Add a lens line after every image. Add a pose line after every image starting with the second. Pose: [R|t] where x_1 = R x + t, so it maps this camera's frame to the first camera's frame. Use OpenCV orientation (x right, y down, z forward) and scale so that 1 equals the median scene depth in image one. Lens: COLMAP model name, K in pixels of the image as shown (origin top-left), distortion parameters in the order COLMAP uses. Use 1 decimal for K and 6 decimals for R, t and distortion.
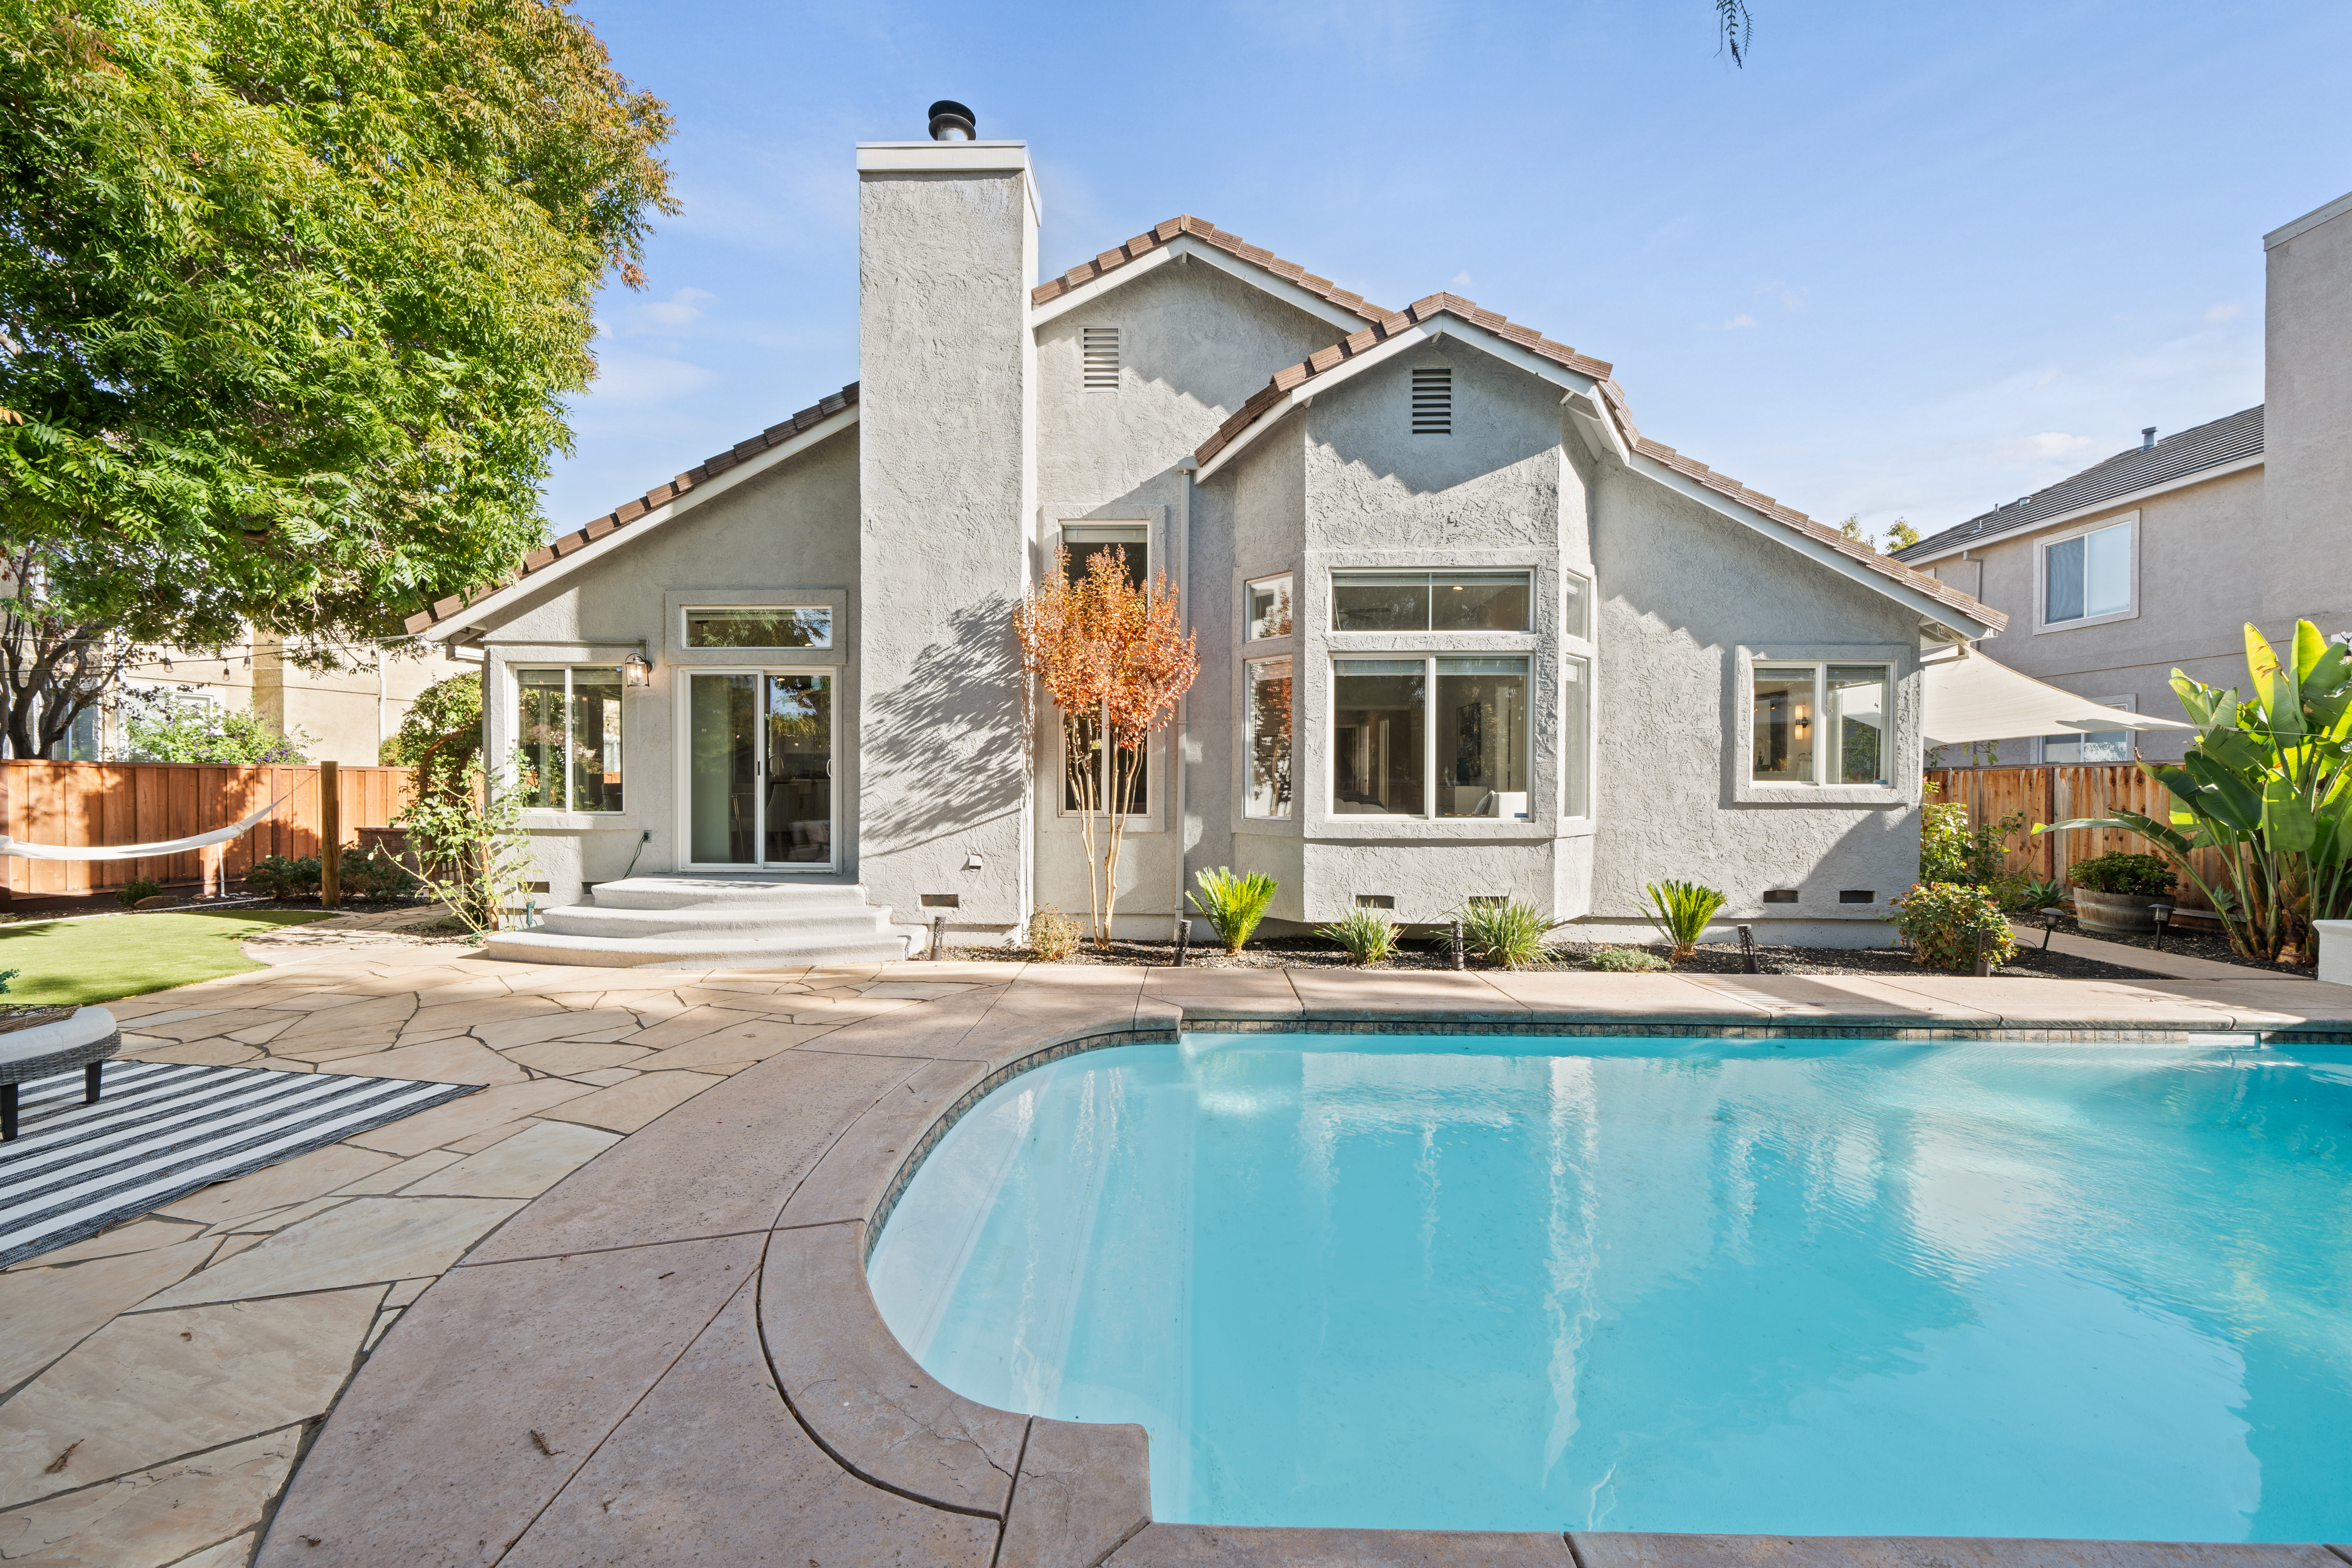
lens RADIAL K [[869.4, 0, 1176.0], [0, 869.4, 784.0], [0, 0, 1]] dist [-0.001368, -0.000182]
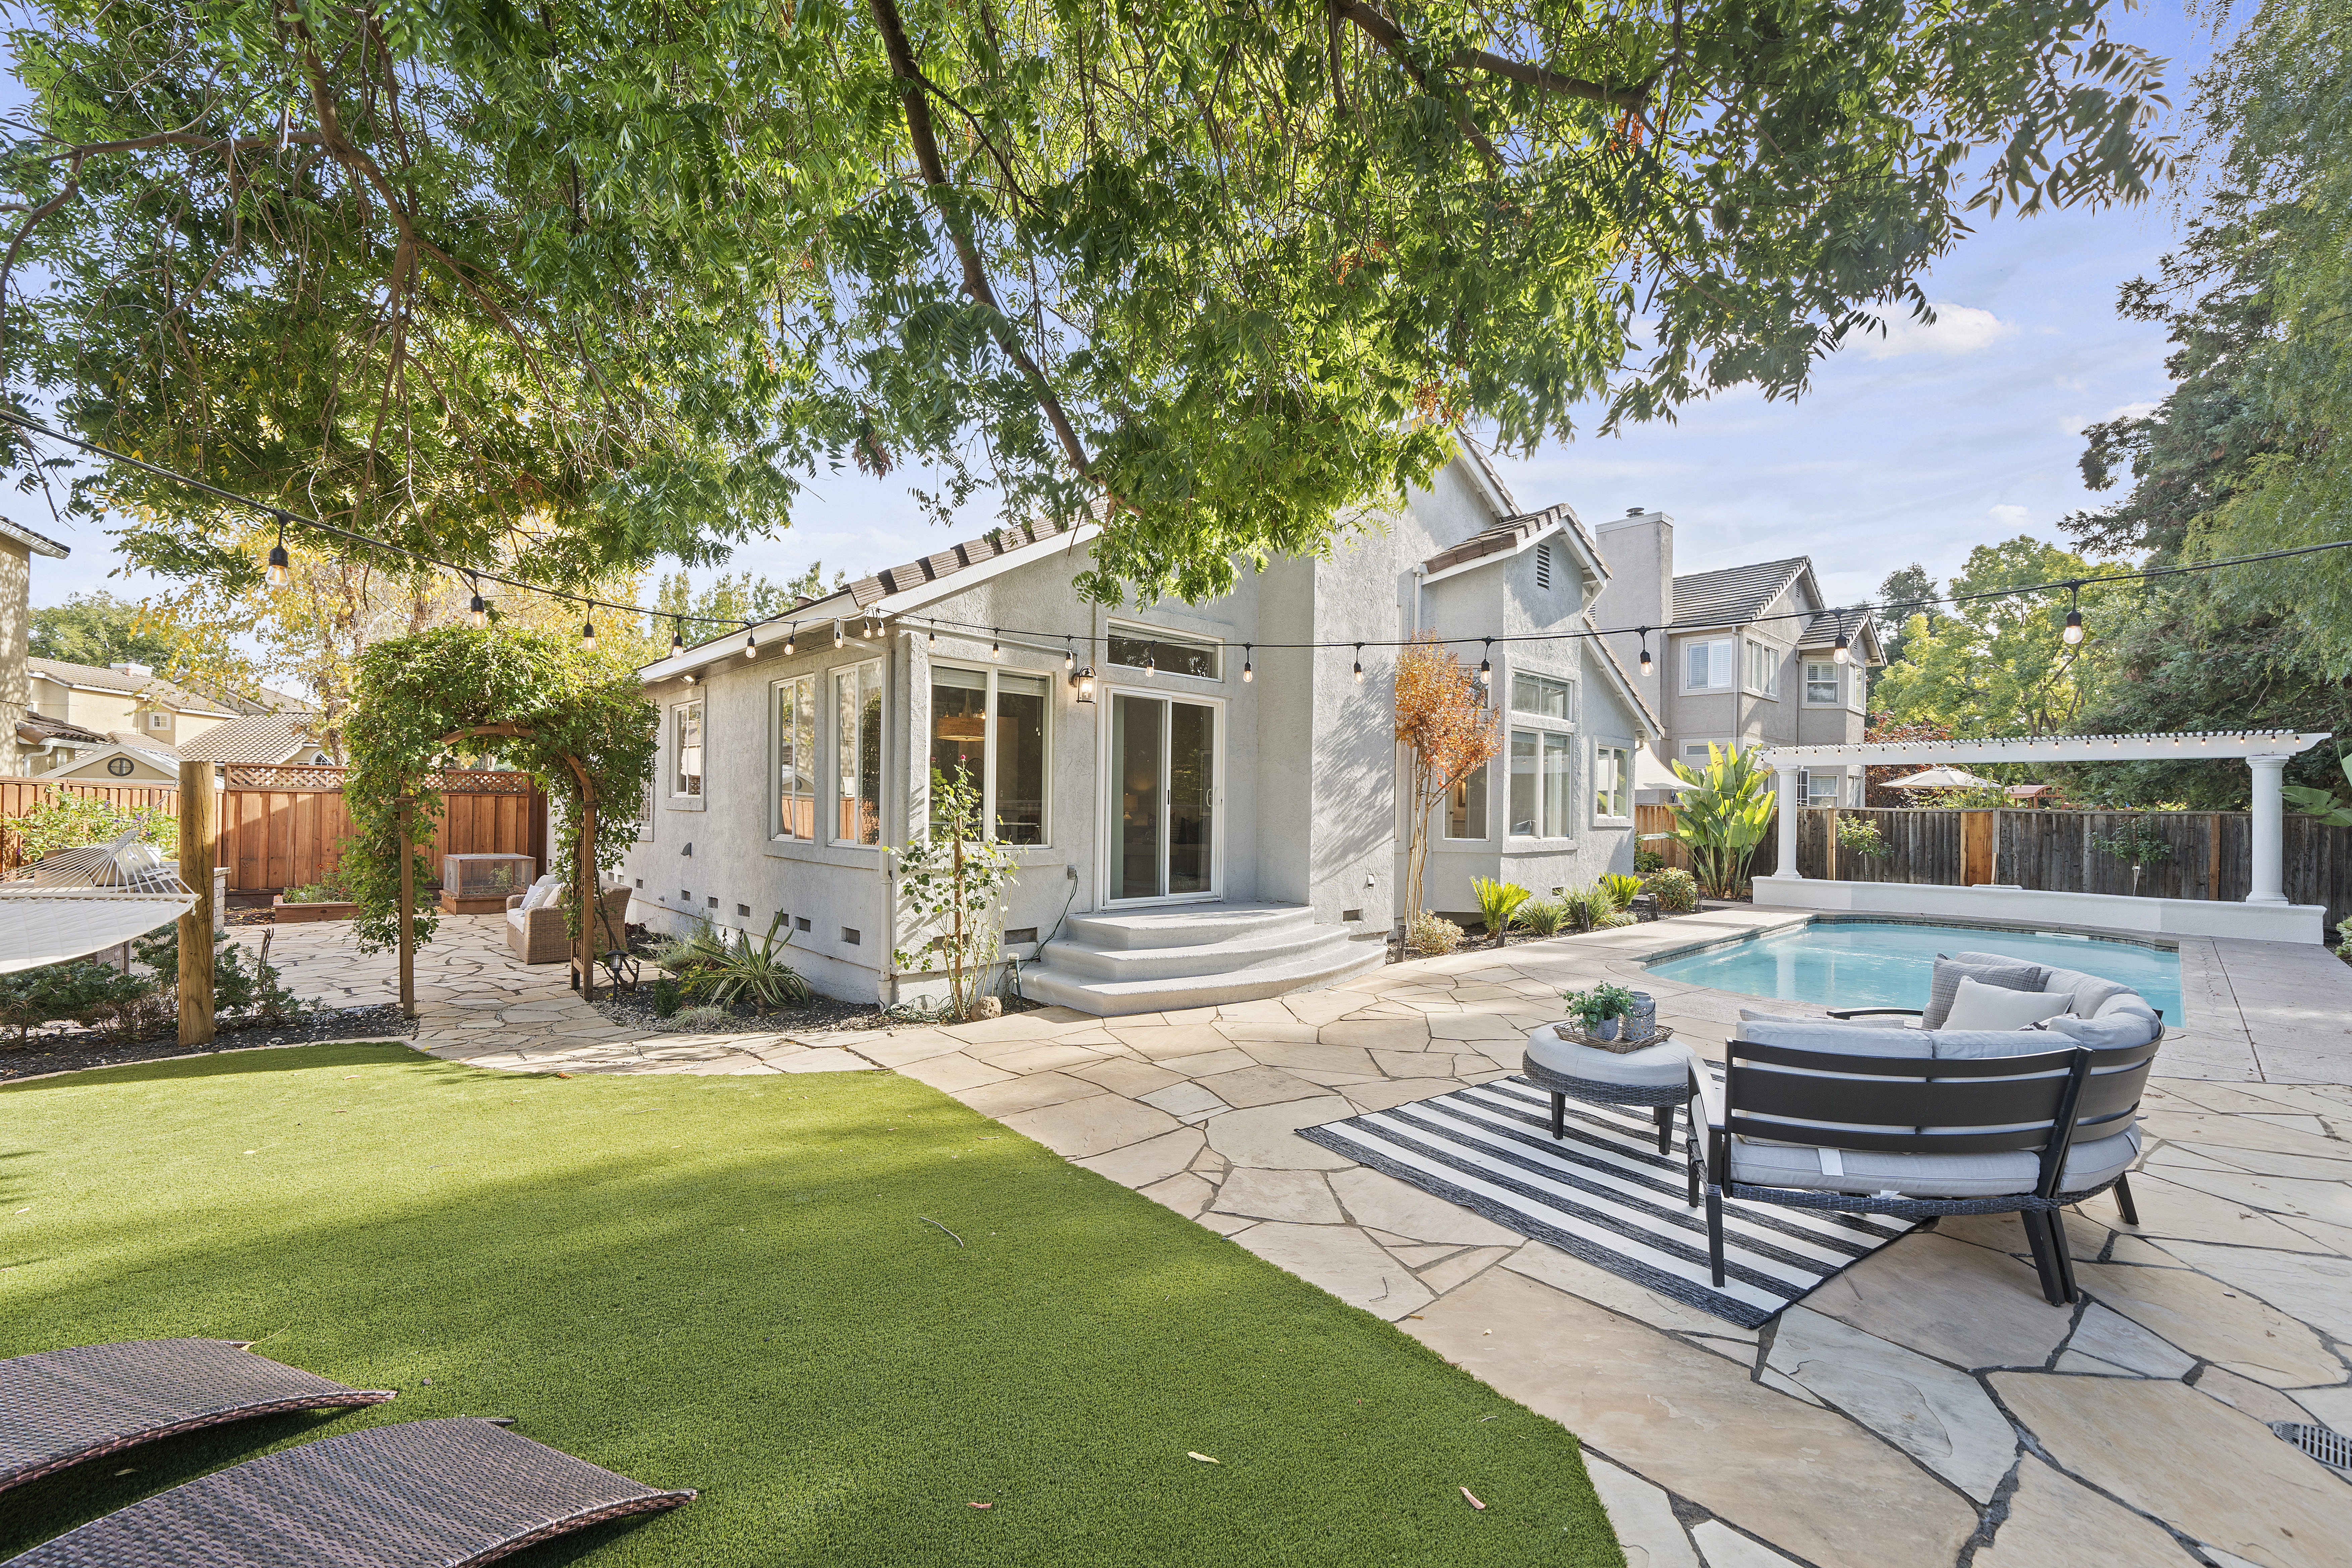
lens RADIAL K [[907.2, 0, 1170.6], [0, 907.2, 809.7], [0, 0, 1]] dist [-0.001244, -0.000139]
pose [[0.729590, 0.003119, 0.683877, -1.283189], [-0.015994, 0.999794, 0.012504, -0.021219], [-0.683697, -0.020060, 0.729490, 0.277358]]
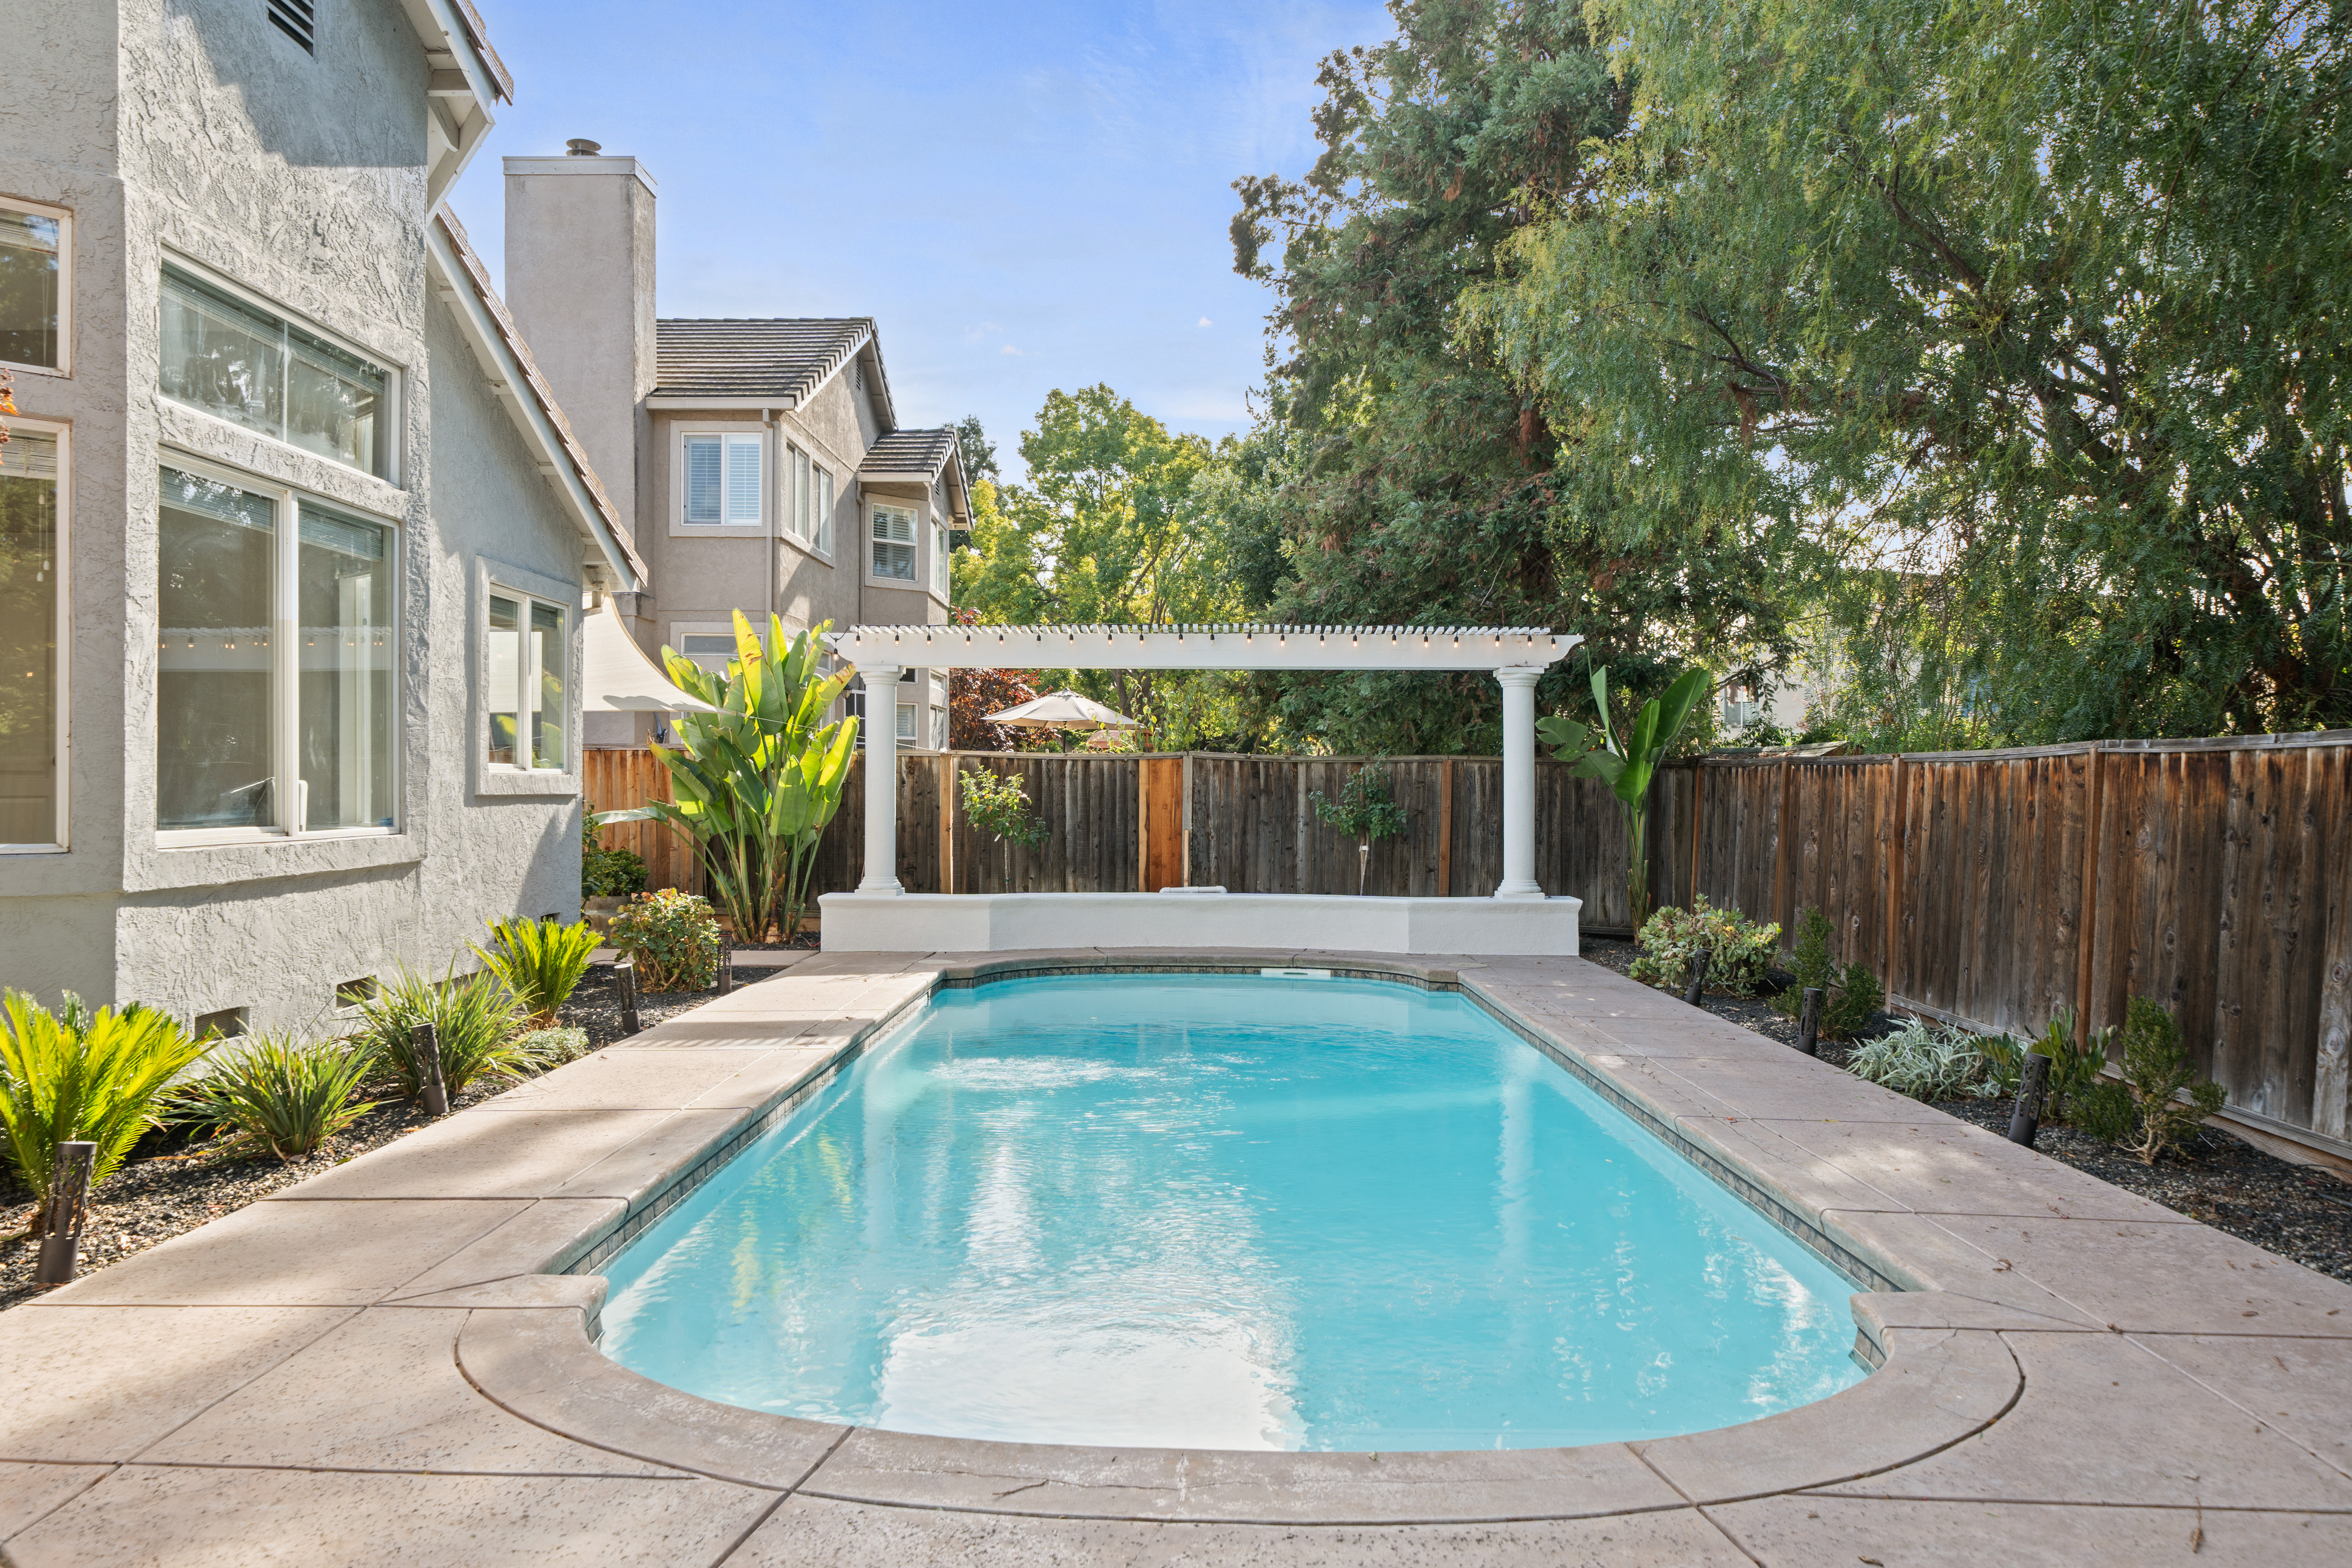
lens RADIAL K [[1540.4, 0, 1176.0], [0, 1540.4, 784.0], [0, 0, 1]] dist [0.001640, -0.000358]
pose [[-0.016075, -0.007226, 0.999845, -0.571833], [-0.016258, 0.999844, 0.006965, -0.002538], [-0.999739, -0.016144, -0.016190, 0.520743]]
